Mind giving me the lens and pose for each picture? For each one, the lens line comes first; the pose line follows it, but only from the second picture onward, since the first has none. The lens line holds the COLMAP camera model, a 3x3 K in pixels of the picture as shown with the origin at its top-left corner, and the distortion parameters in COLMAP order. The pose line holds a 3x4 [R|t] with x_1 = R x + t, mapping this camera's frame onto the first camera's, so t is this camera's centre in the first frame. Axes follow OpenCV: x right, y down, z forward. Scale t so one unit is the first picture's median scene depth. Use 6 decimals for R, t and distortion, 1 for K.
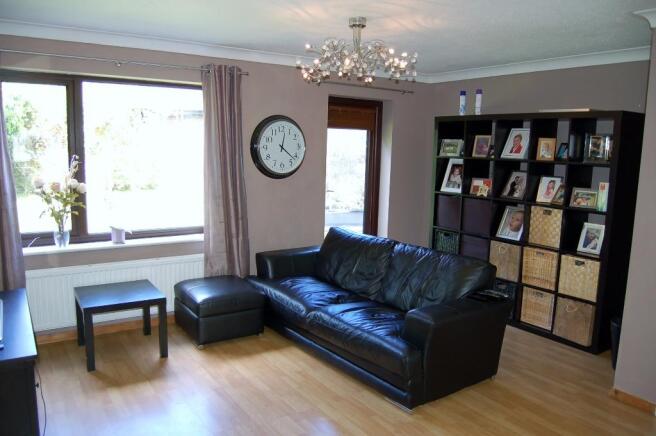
lens RADIAL K [[524.1, 0, 327.4], [0, 524.1, 221.5], [0, 0, 1]] dist [-0.010980, -0.001790]
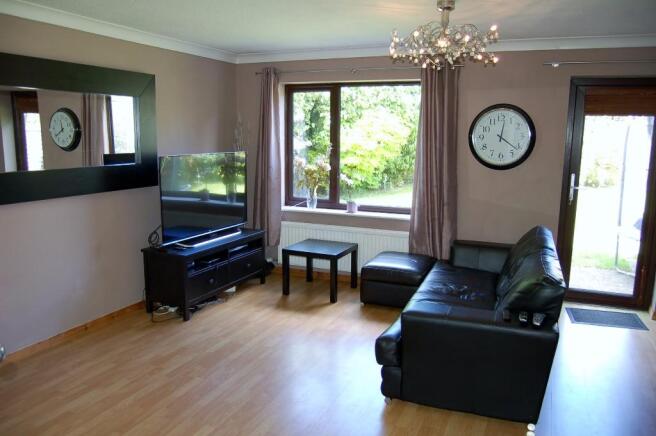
lens RADIAL K [[524.1, 0, 329.1], [0, 524.1, 215.8], [0, 0, 1]] dist [-0.010980, -0.001790]
pose [[0.575736, 0.115072, -0.809498, 0.568638], [-0.121148, 0.991125, 0.054727, -0.013372], [0.808611, 0.066561, 0.584567, 0.205220]]
